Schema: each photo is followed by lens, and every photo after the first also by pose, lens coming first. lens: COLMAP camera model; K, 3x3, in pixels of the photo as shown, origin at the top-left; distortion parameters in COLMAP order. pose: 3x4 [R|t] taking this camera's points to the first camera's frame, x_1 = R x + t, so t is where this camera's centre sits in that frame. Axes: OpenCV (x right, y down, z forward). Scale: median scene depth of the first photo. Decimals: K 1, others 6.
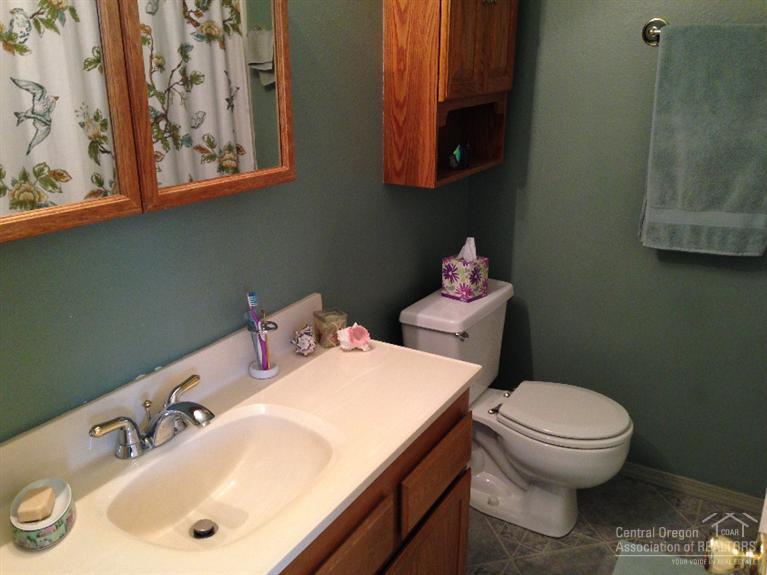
lens RADIAL K [[696.8, 0, 385.8], [0, 696.8, 287.0], [0, 0, 1]] dist [0.209458, -0.311770]
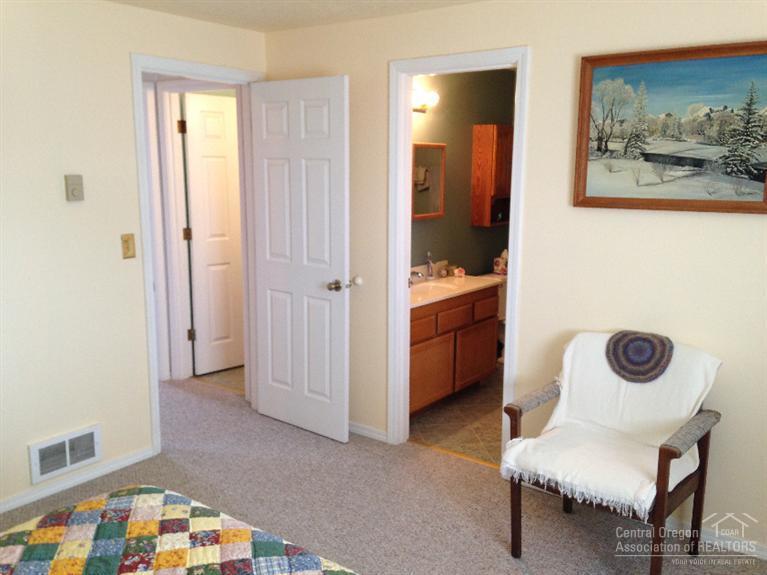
lens RADIAL K [[696.8, 0, 385.8], [0, 696.8, 287.0], [0, 0, 1]] dist [0.209458, -0.311770]
pose [[0.992684, 0.022105, -0.118698, -0.001816], [-0.037870, 0.990492, -0.132255, 0.461629], [0.114646, 0.135783, 0.984083, -1.671559]]
